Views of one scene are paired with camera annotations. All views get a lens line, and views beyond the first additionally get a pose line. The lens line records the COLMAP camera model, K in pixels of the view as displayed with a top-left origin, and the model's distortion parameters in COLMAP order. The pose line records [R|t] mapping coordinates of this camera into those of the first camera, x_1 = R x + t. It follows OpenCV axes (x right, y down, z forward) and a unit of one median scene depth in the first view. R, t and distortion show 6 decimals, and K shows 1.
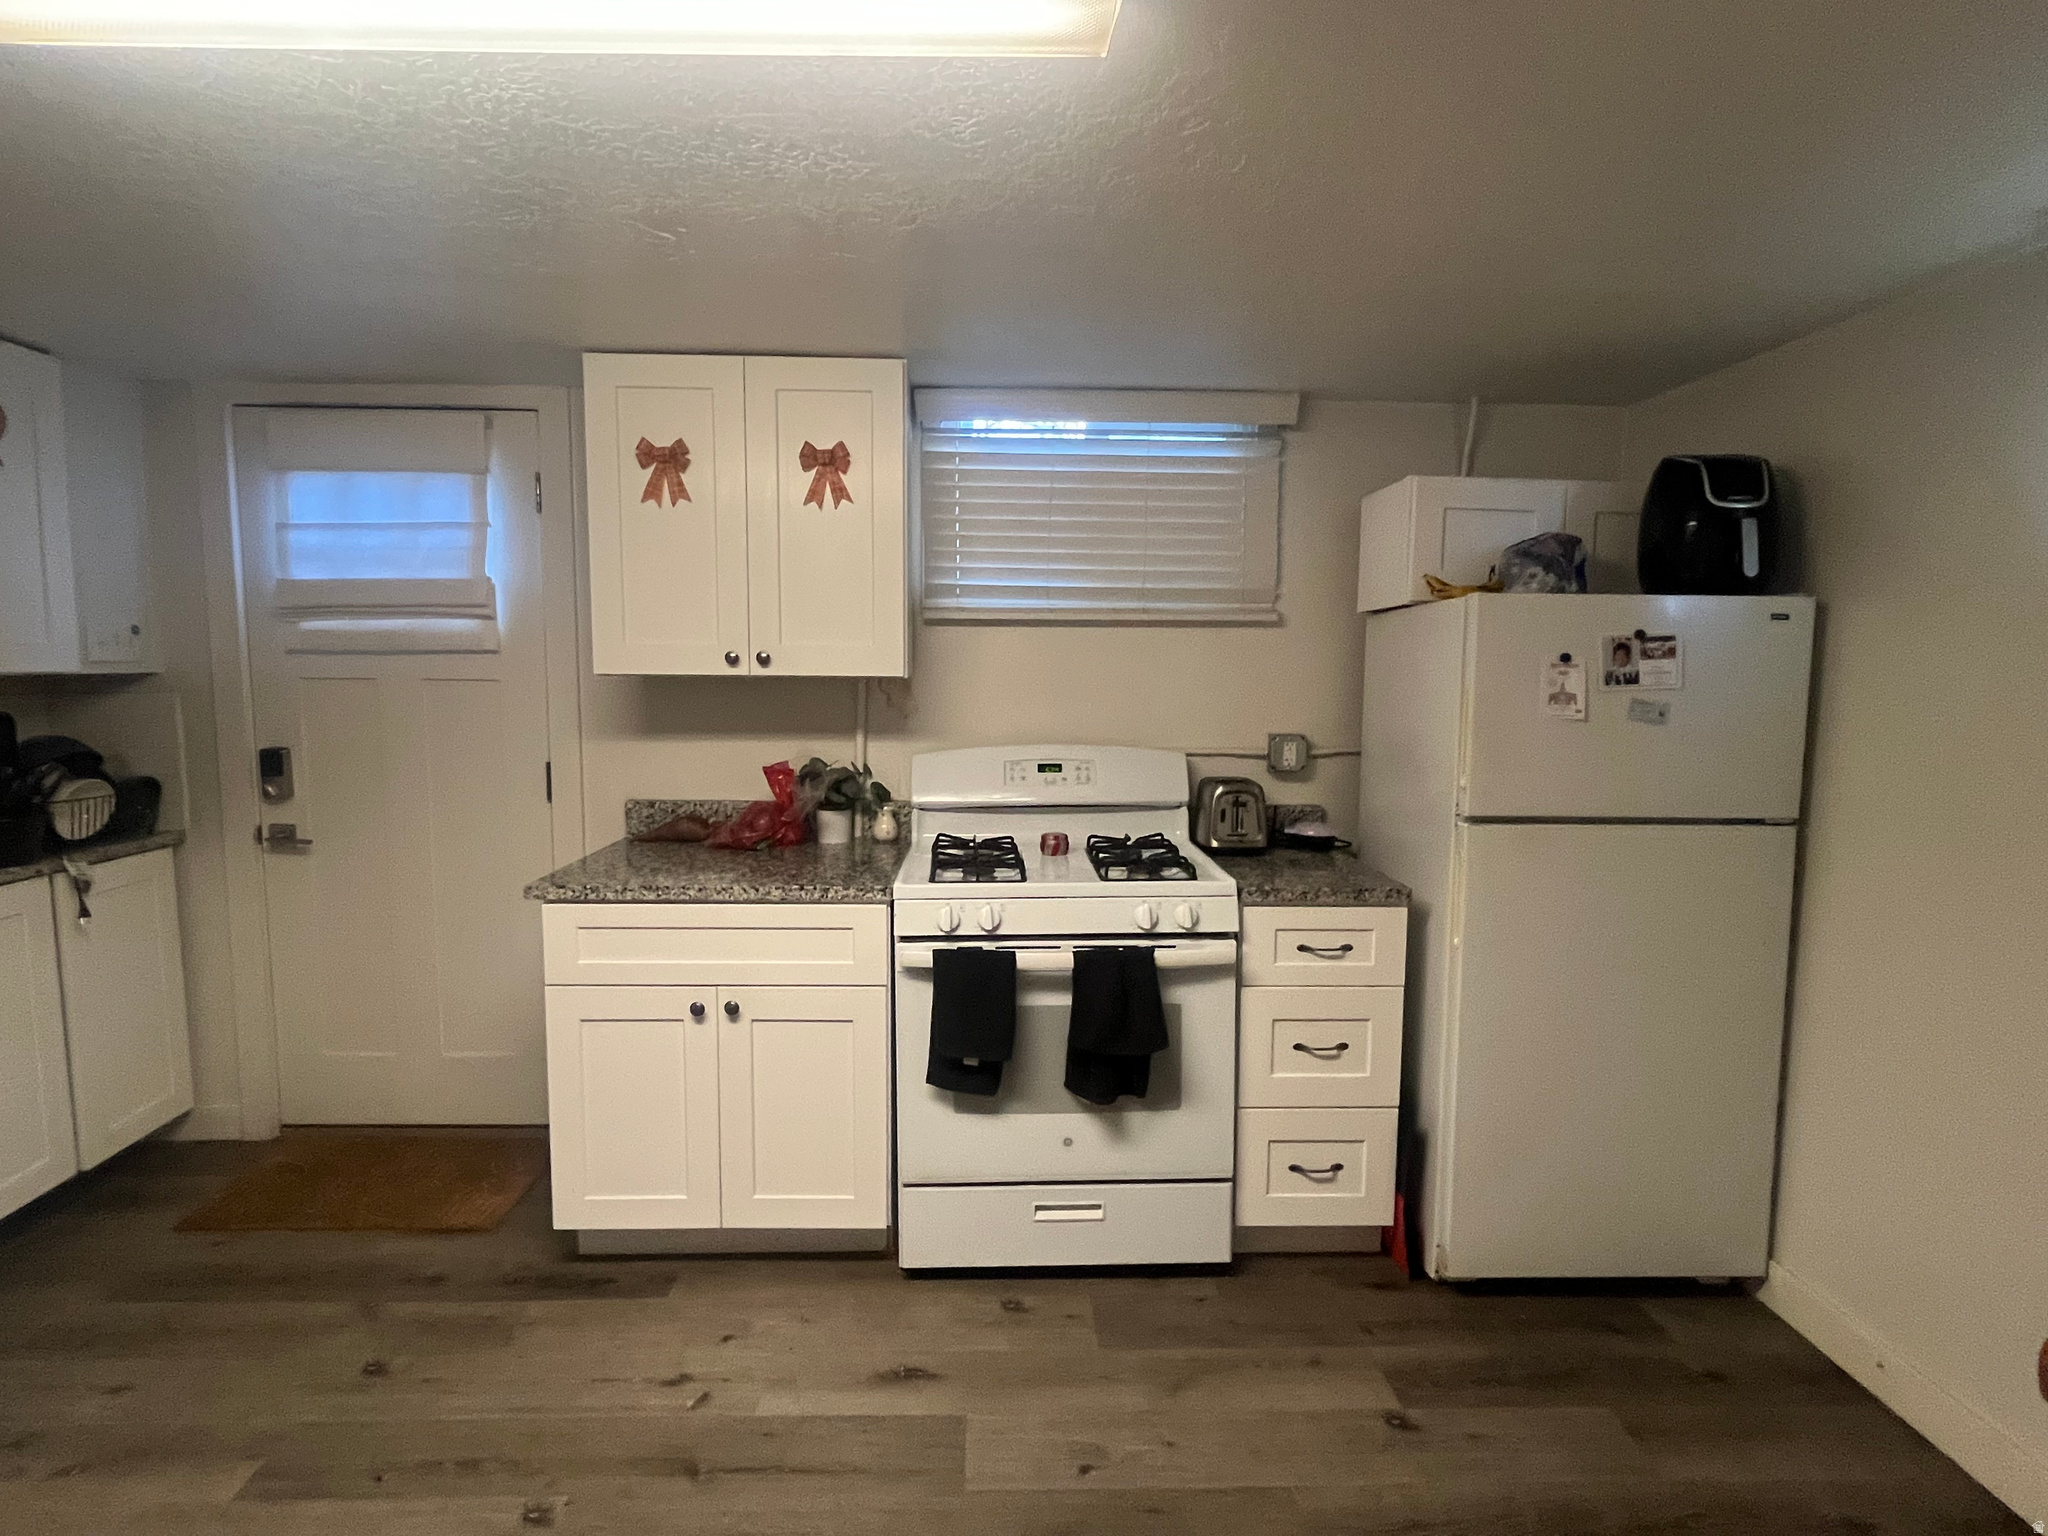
lens RADIAL K [[1051.5, 0, 1024.0], [0, 1051.5, 768.0], [0, 0, 1]] dist [-0.000727, -0.000522]
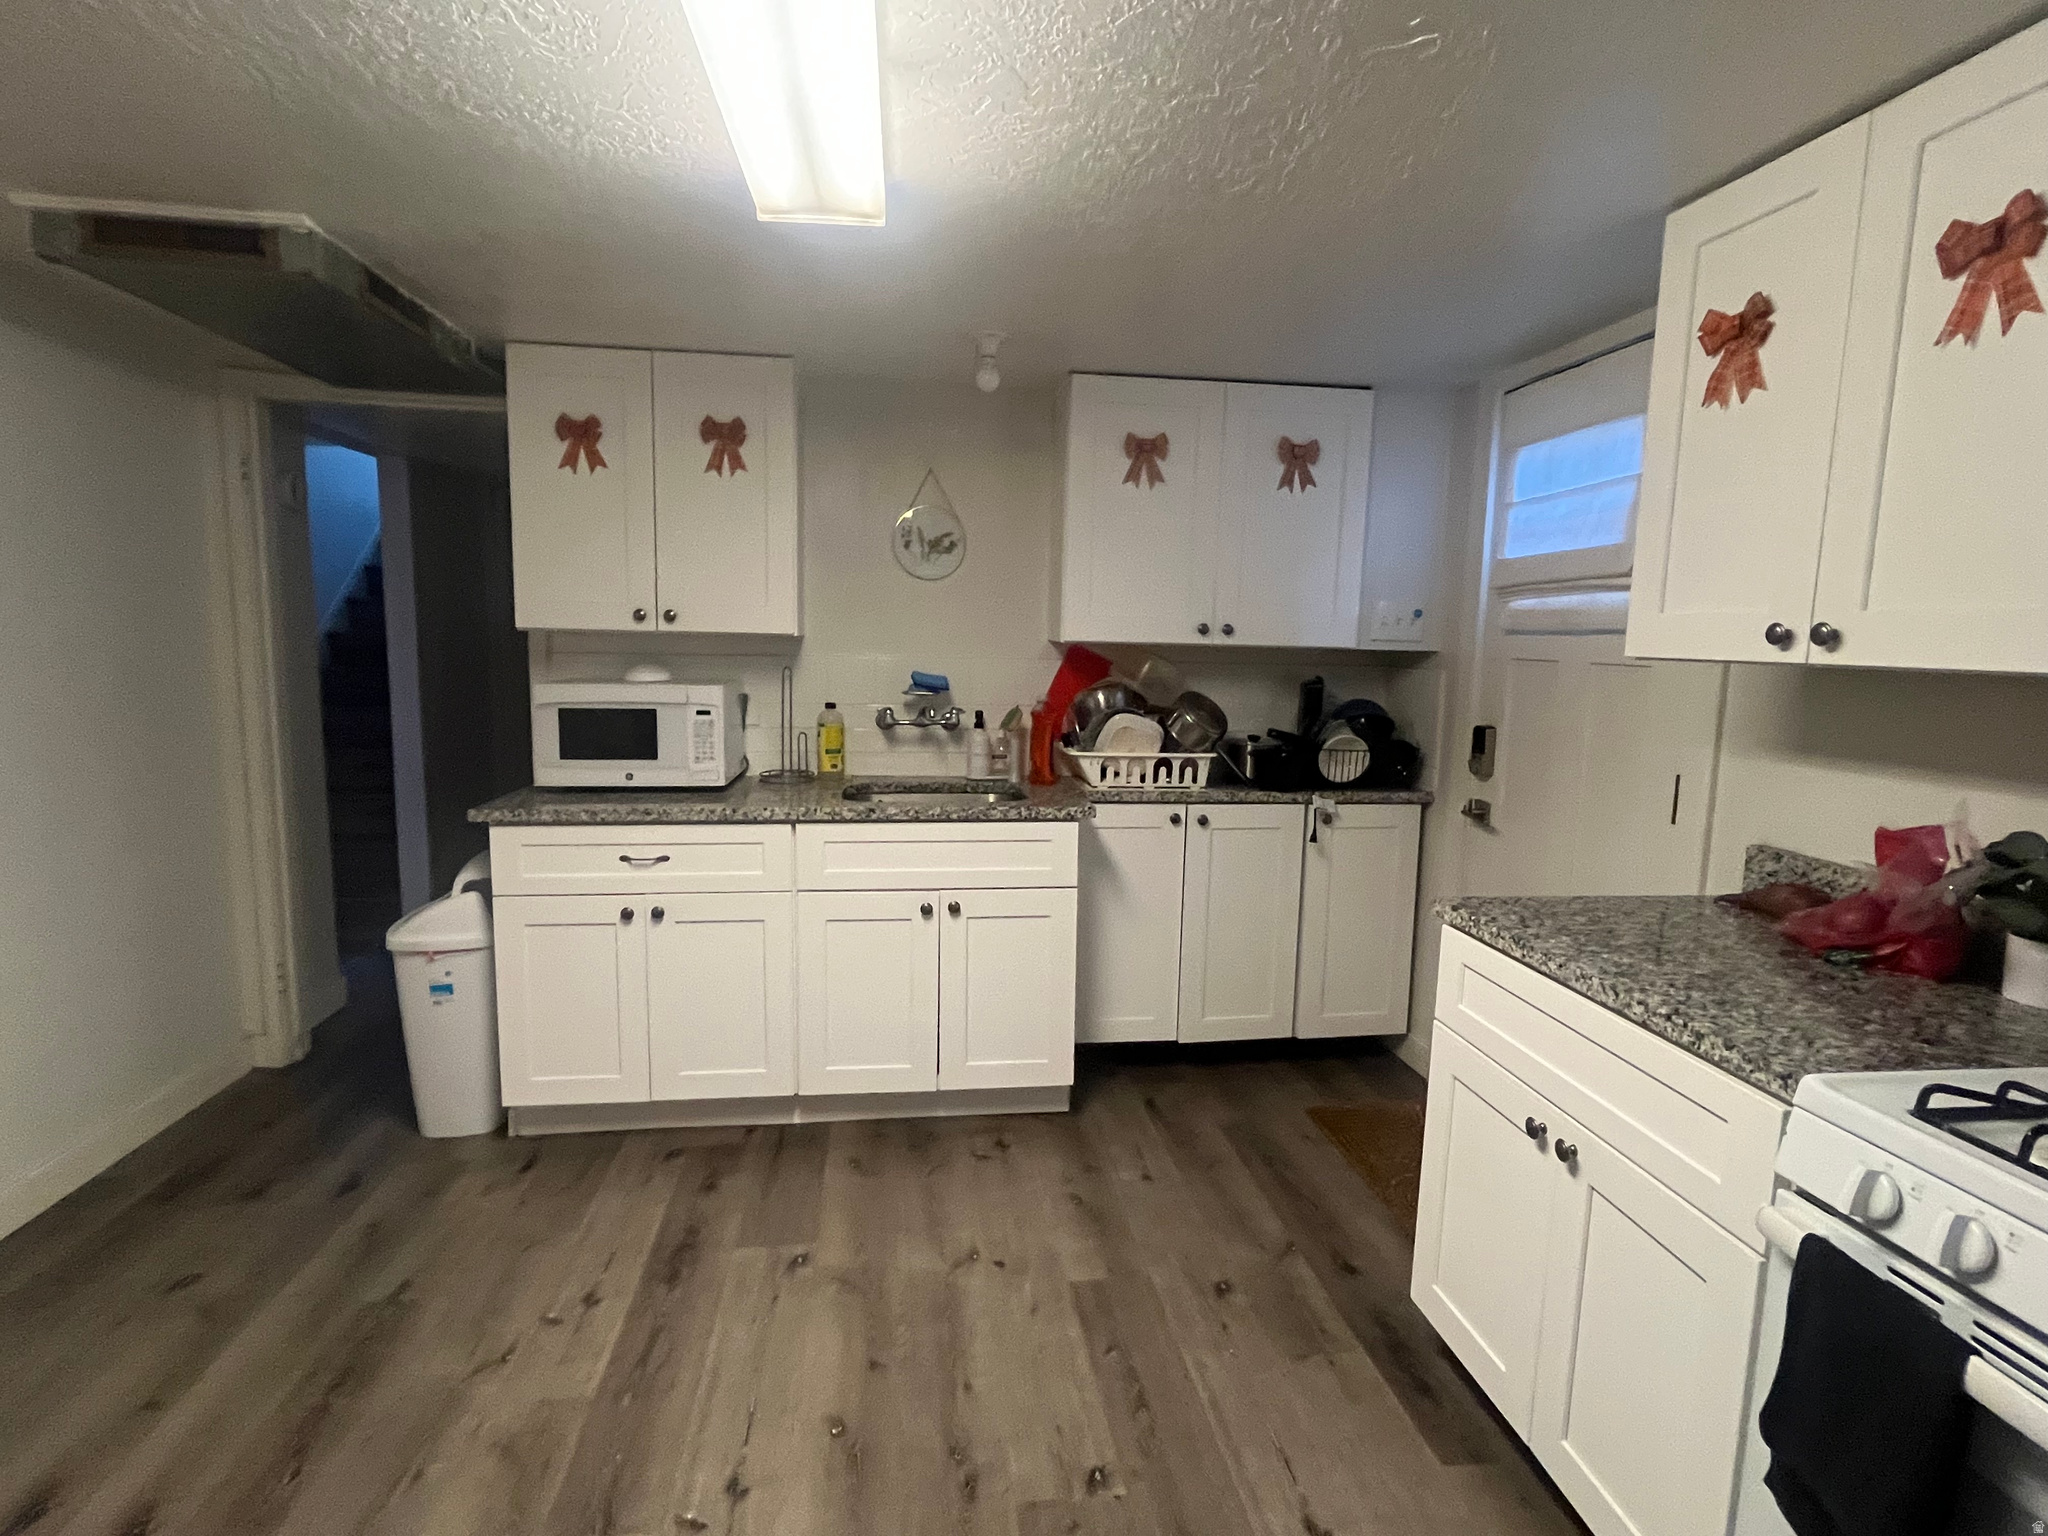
lens RADIAL K [[1049.0, 0, 1024.0], [0, 1049.0, 768.0], [0, 0, 1]] dist [0.026763, -0.000305]
pose [[0.094632, 0.124237, -0.987730, 0.327222], [-0.120587, 0.986307, 0.112504, -0.048633], [0.988182, 0.108461, 0.108318, 0.540869]]
